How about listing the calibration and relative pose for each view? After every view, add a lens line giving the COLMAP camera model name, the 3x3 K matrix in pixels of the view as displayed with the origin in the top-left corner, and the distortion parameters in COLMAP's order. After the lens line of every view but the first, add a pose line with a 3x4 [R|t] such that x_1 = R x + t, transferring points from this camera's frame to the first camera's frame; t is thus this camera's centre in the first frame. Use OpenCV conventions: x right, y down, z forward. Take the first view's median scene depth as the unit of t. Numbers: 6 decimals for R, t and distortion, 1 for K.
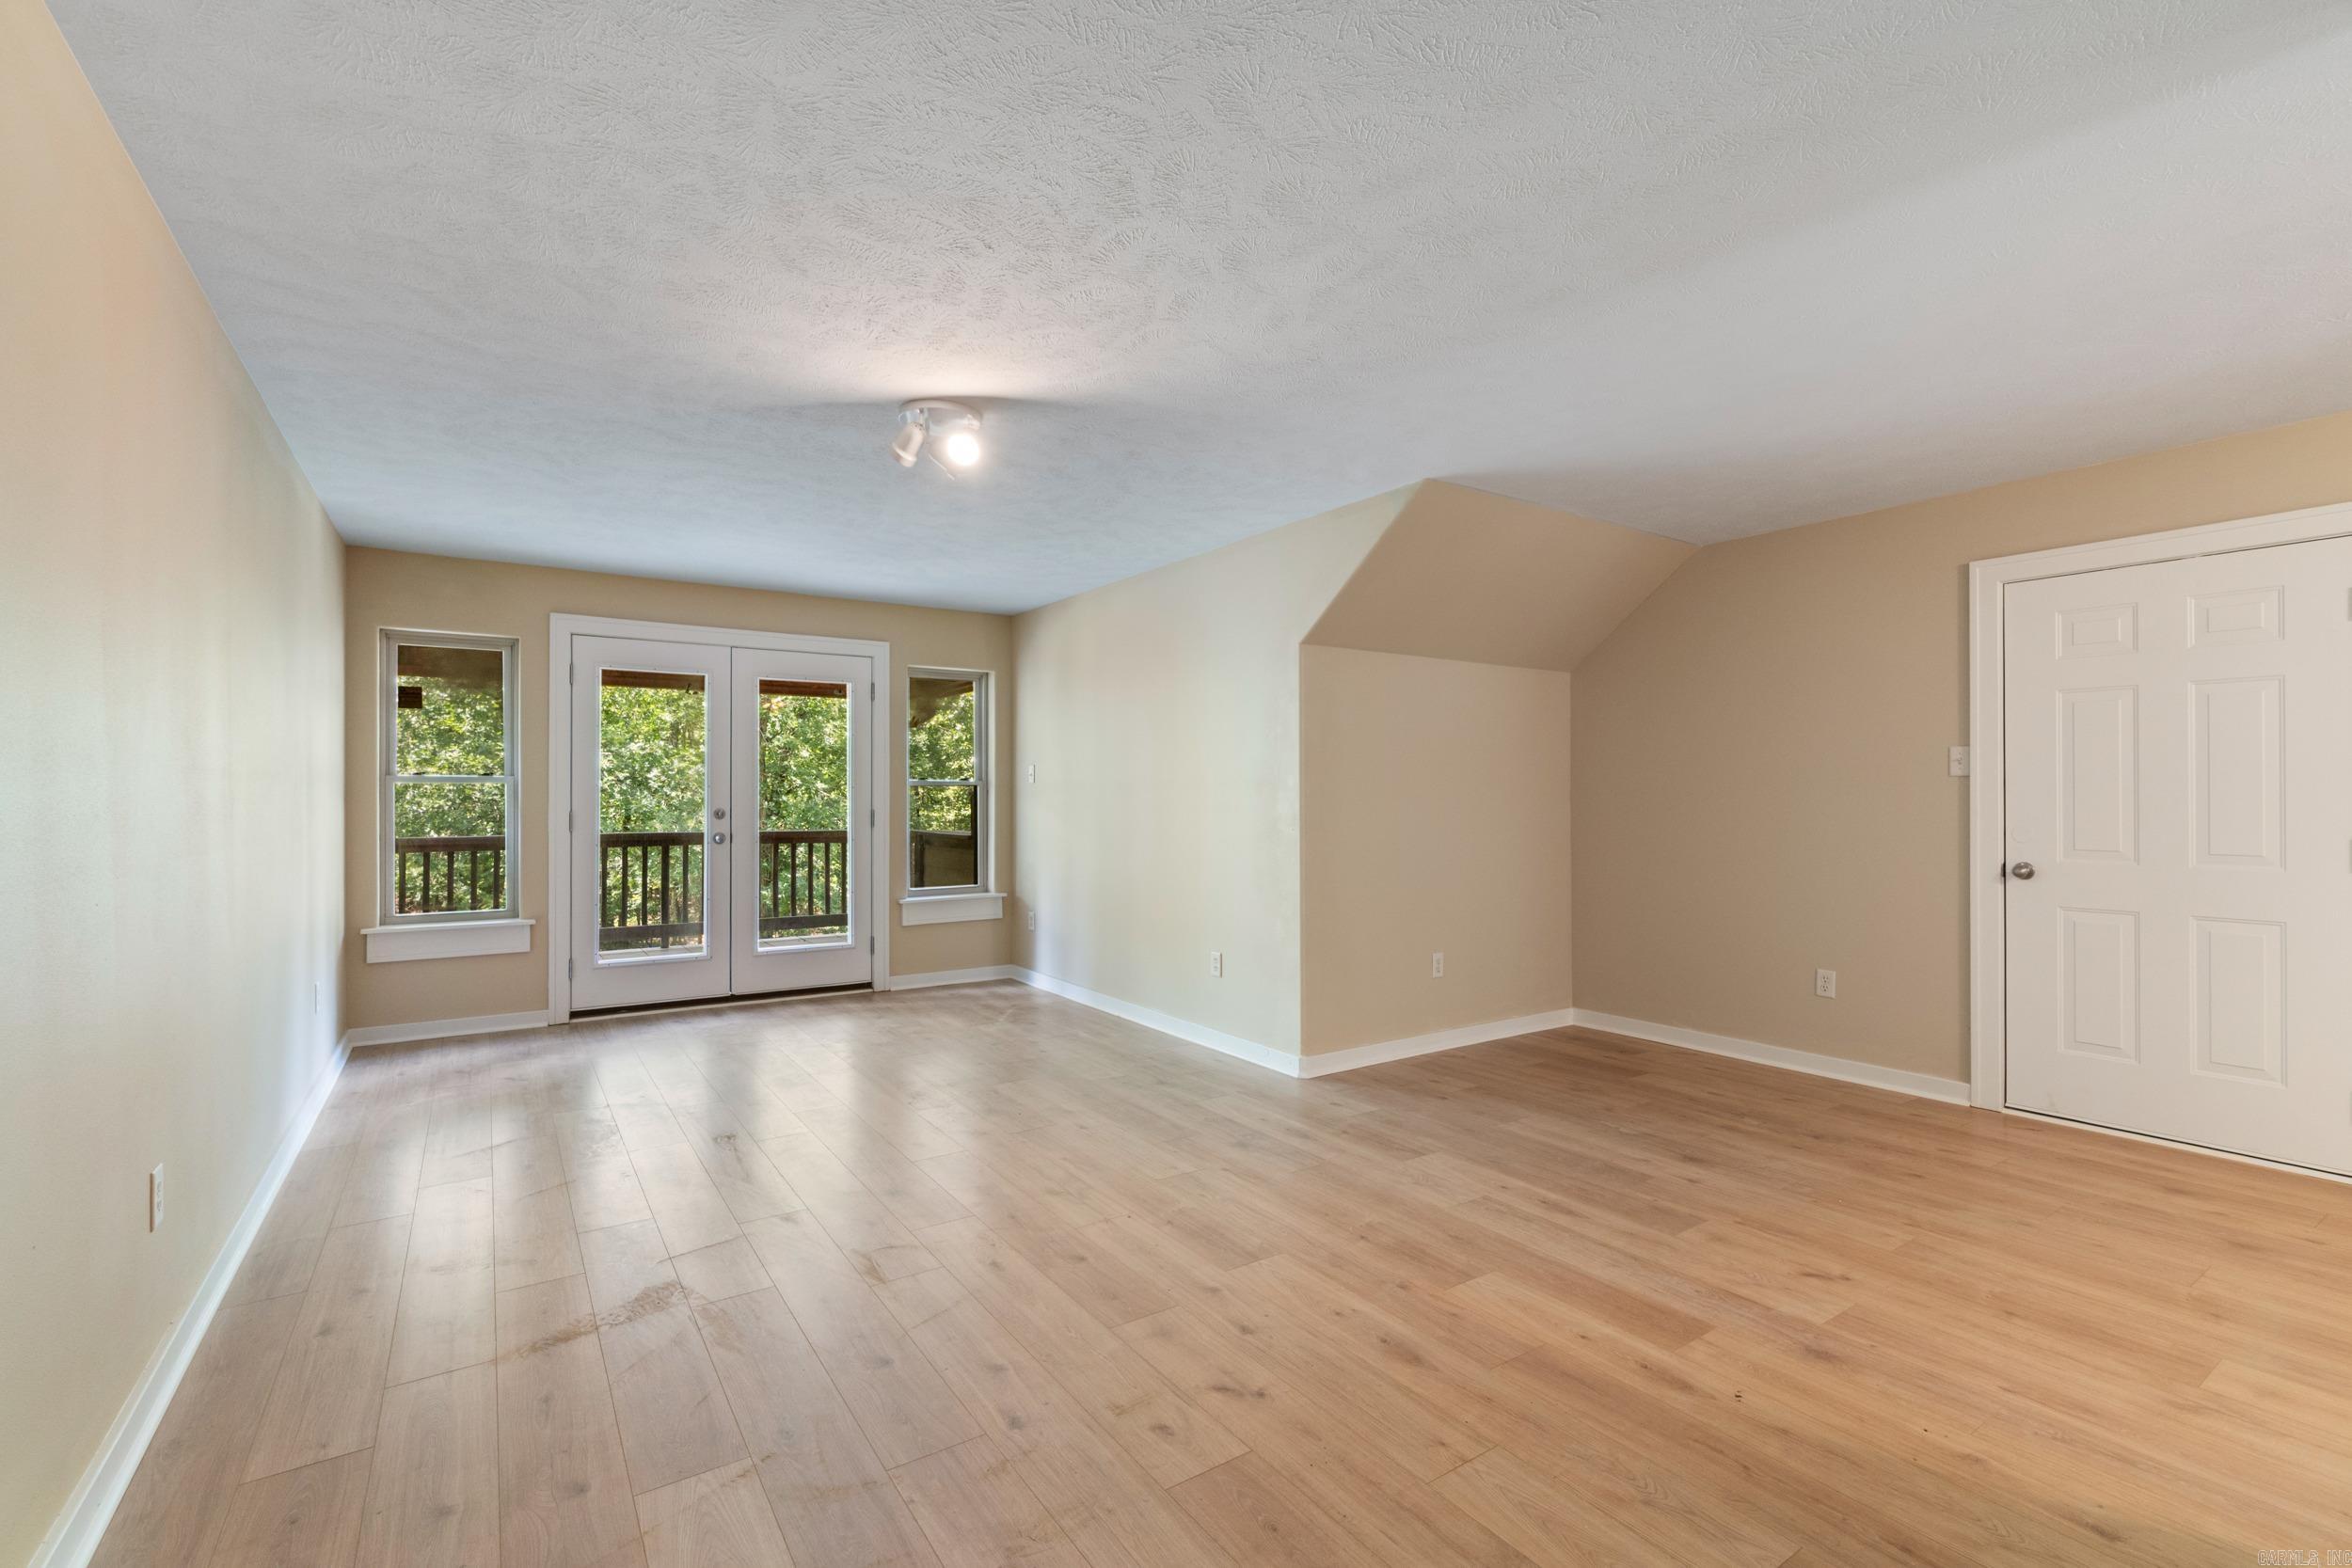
lens RADIAL K [[1018.7, 0, 1176.4], [0, 1018.7, 789.9], [0, 0, 1]] dist [0.000756, 0.000176]
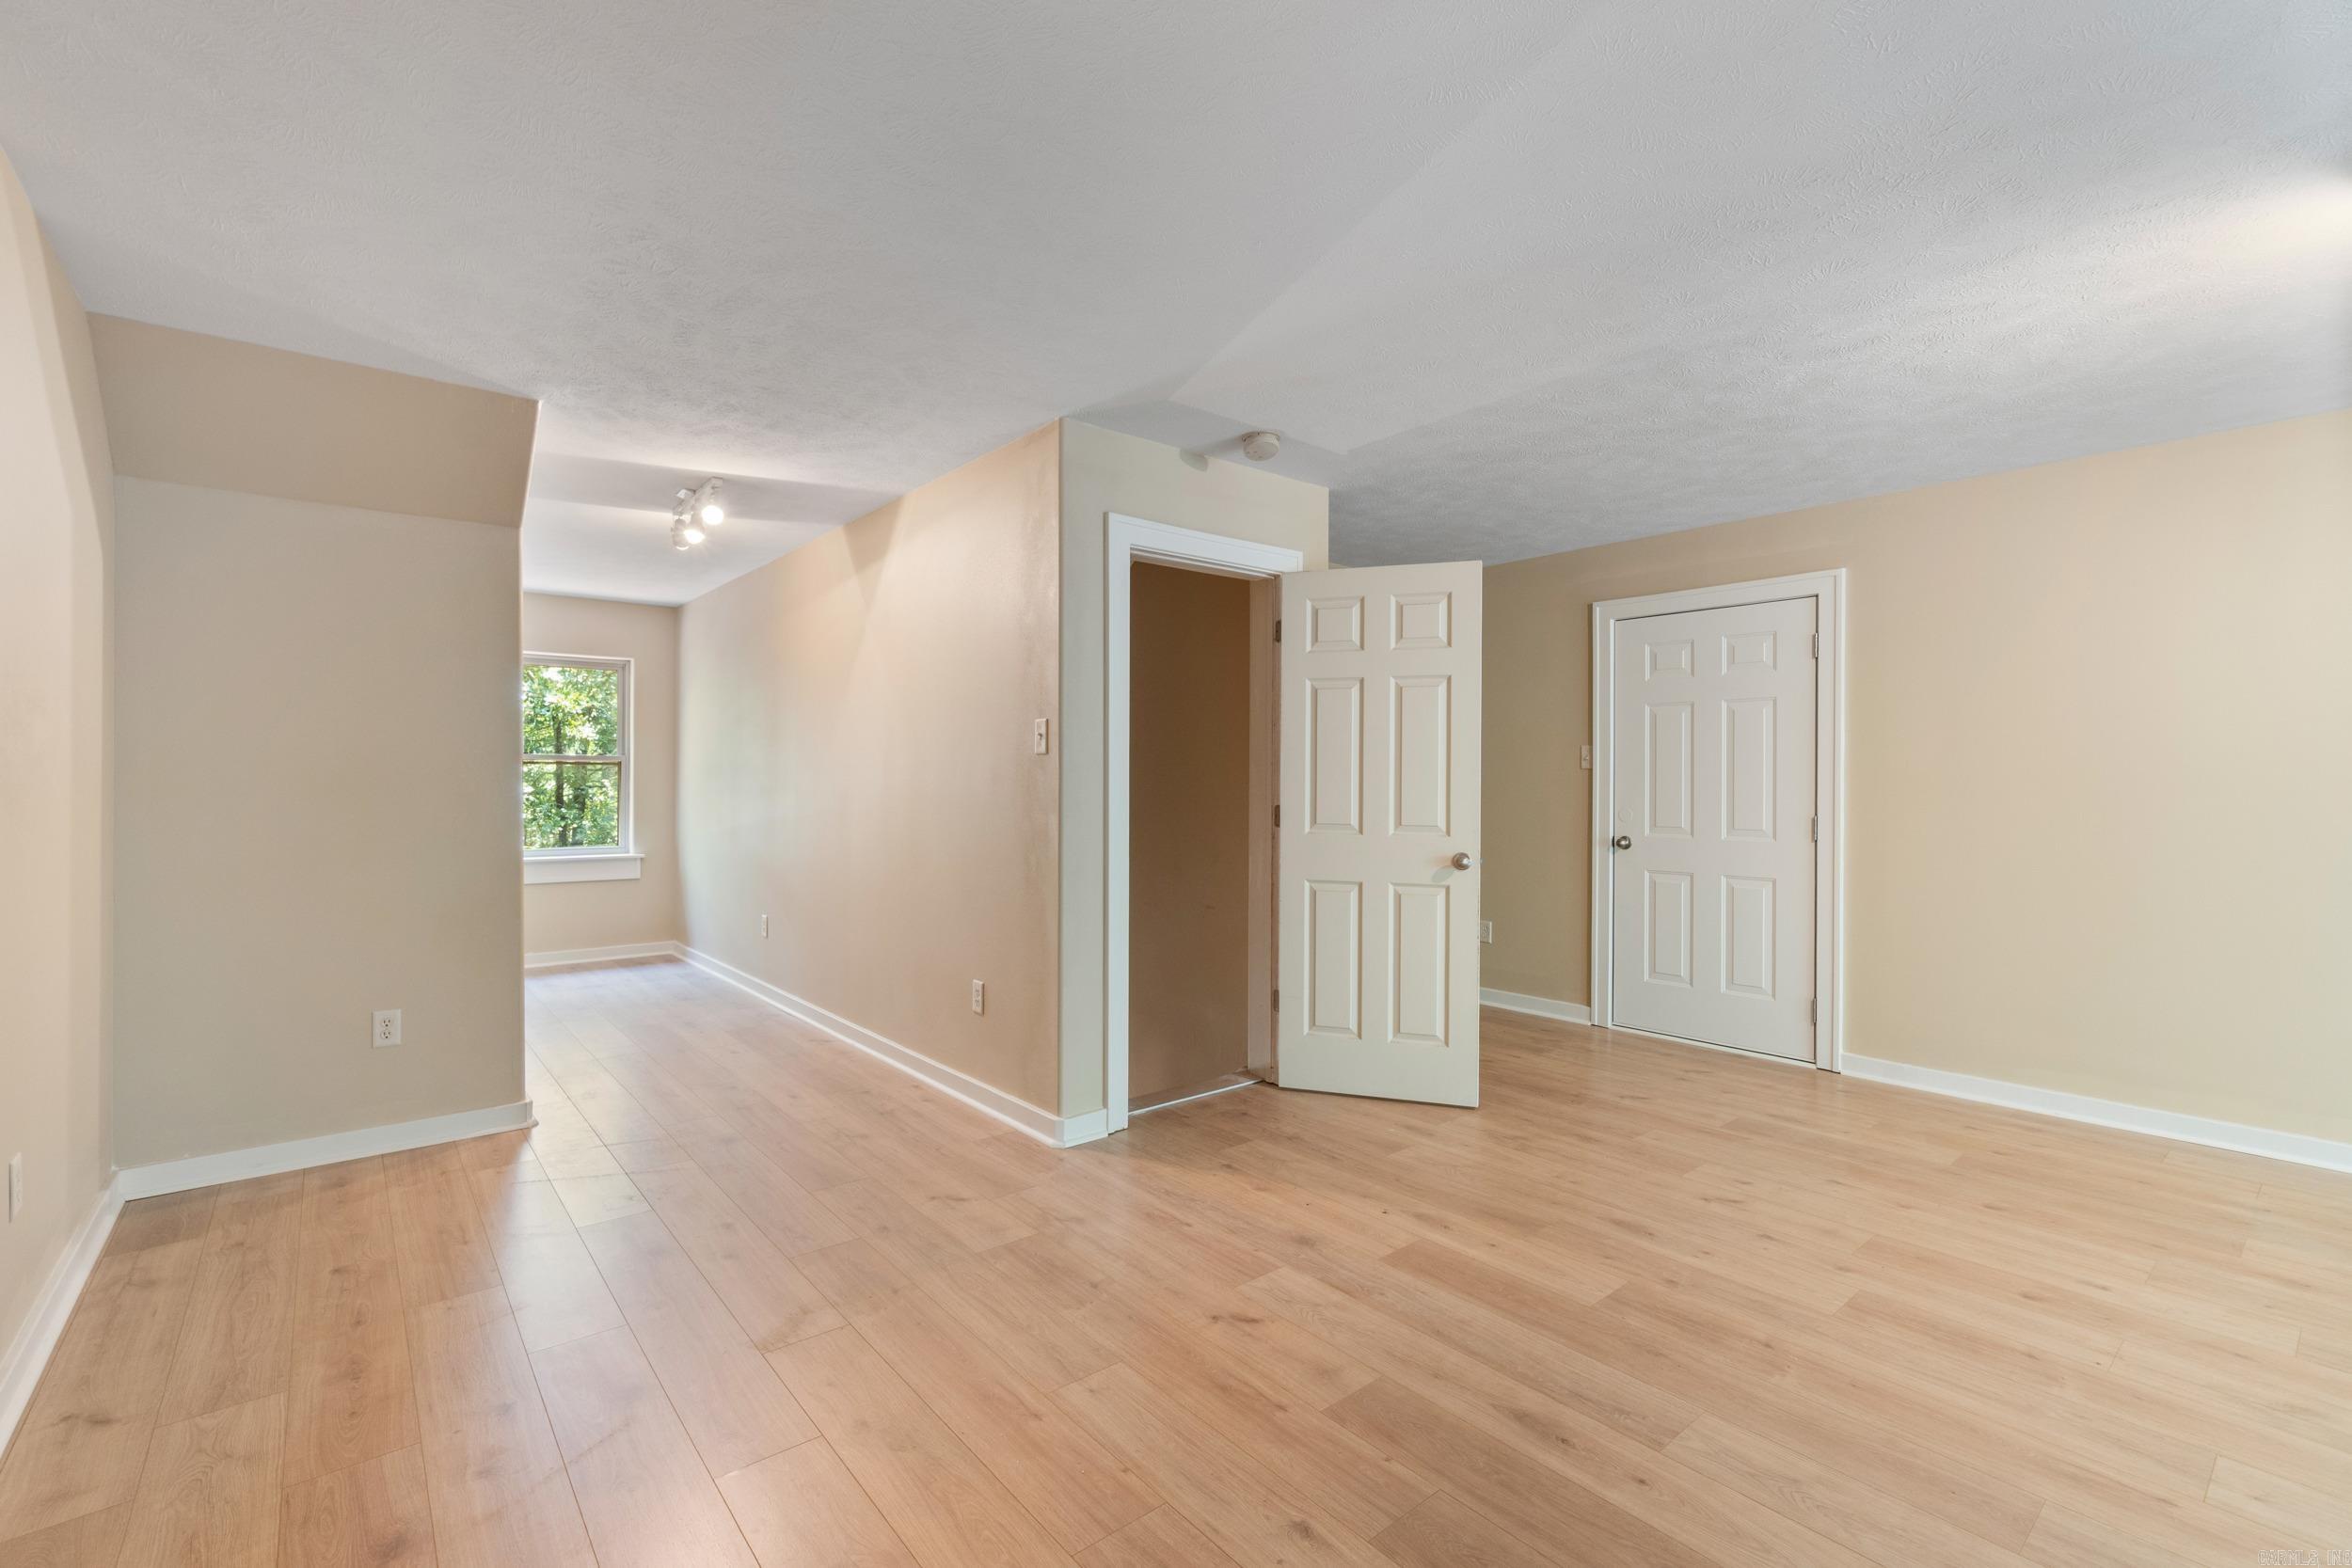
lens RADIAL K [[1018.7, 0, 1174.7], [0, 1018.7, 784.8], [0, 0, 1]] dist [0.000756, 0.000176]
pose [[-0.995187, -0.006634, -0.097773, 0.797575], [-0.006228, 0.999971, -0.004454, 0.011908], [0.097800, -0.003823, -0.995199, 1.928501]]
